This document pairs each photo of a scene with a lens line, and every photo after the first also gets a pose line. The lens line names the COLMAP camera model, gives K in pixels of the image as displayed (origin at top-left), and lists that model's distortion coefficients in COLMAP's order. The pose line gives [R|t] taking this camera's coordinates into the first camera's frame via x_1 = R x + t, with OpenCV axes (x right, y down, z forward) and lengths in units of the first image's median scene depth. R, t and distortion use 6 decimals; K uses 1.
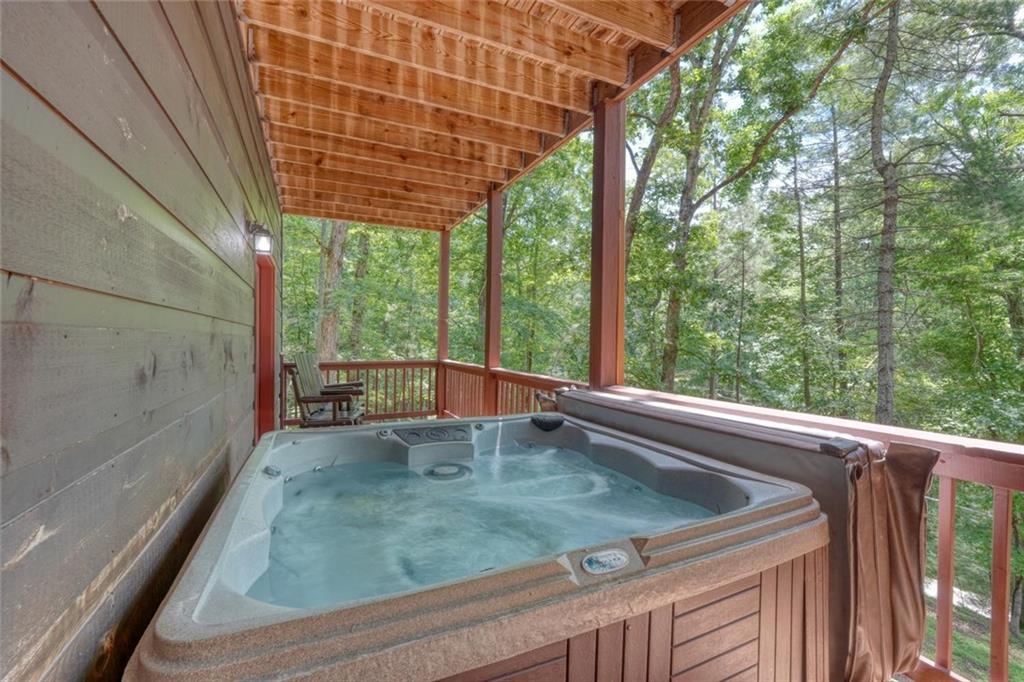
lens RADIAL K [[434.7, 0, 516.3], [0, 434.7, 337.8], [0, 0, 1]] dist [-0.004017, 0.002502]
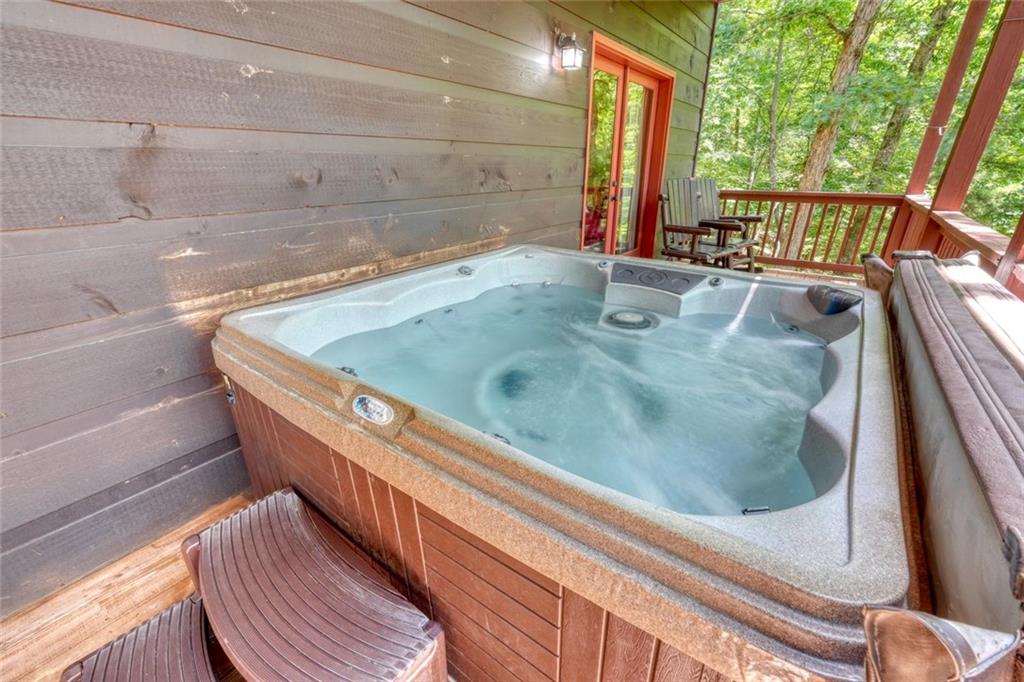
lens RADIAL K [[434.7, 0, 515.8], [0, 434.7, 343.0], [0, 0, 1]] dist [-0.004017, 0.002502]
pose [[0.472897, 0.328844, -0.817453, 0.461476], [0.007961, 0.926114, 0.377161, 0.015817], [0.881082, -0.184866, 0.435339, 0.387846]]
